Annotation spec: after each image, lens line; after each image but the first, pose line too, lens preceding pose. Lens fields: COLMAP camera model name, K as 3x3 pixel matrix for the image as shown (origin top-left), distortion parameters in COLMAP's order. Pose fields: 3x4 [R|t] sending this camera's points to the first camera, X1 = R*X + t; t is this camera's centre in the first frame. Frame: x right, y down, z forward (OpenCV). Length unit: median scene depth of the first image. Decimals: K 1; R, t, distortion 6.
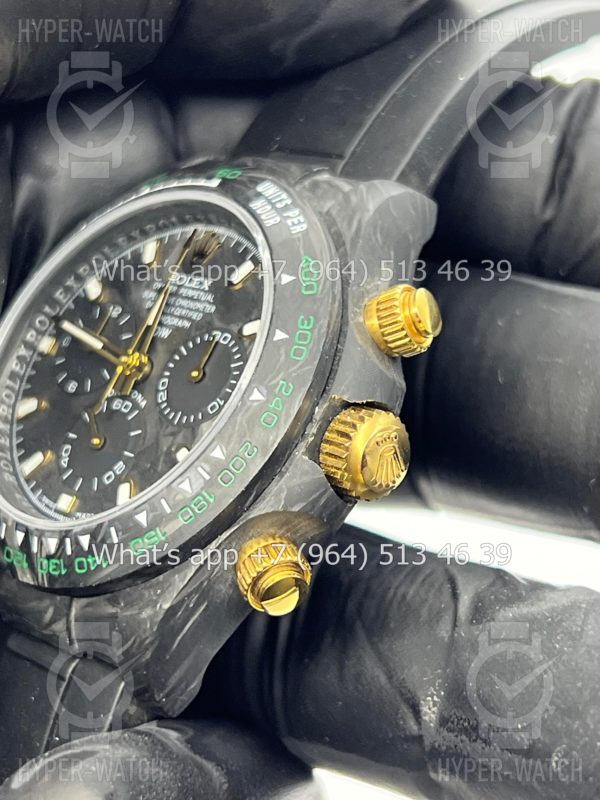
lens RADIAL K [[1885.6, 0, 299.0], [0, 1885.6, 398.9], [0, 0, 1]] dist [0.180757, 0.000000]
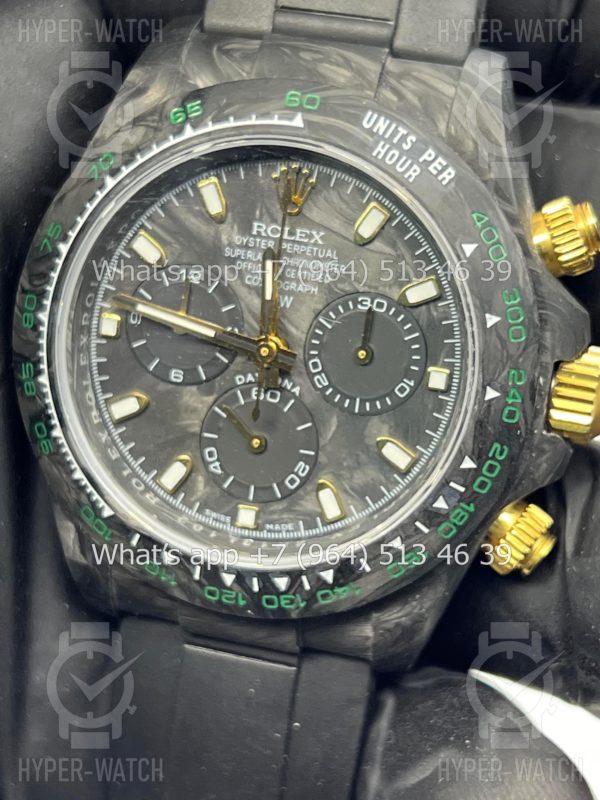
lens RADIAL K [[1885.6, 0, 299.5], [0, 1885.6, 399.6], [0, 0, 1]] dist [0.180757, 0.000000]
pose [[0.859931, -0.372651, 0.348782, -0.401428], [0.164525, 0.849241, 0.501718, -0.450266], [-0.483166, -0.374060, 0.791599, 0.288801]]
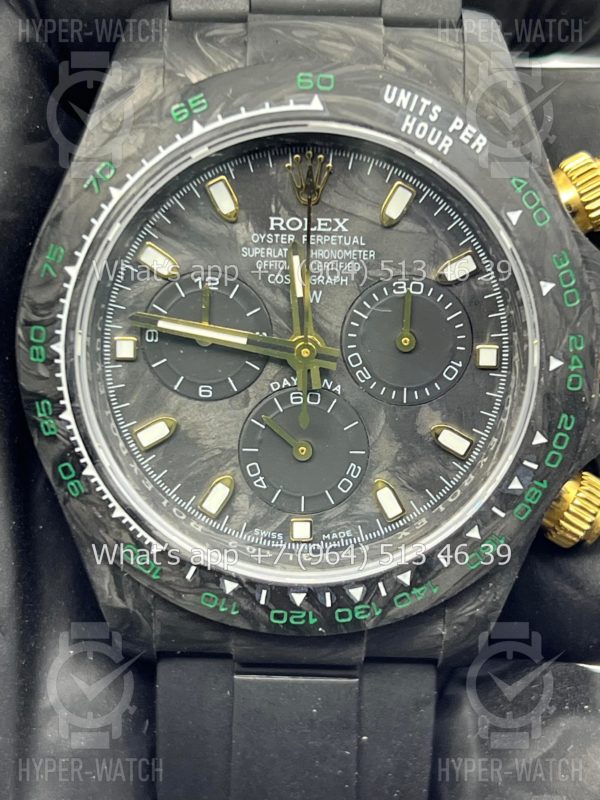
lens RADIAL K [[1885.6, 0, 295.2], [0, 1885.6, 396.9], [0, 0, 1]] dist [0.180757, 0.000000]
pose [[0.710007, -0.487705, 0.507970, -0.534875], [0.174955, 0.820900, 0.543611, -0.464271], [-0.682115, -0.297096, 0.668171, 0.450983]]
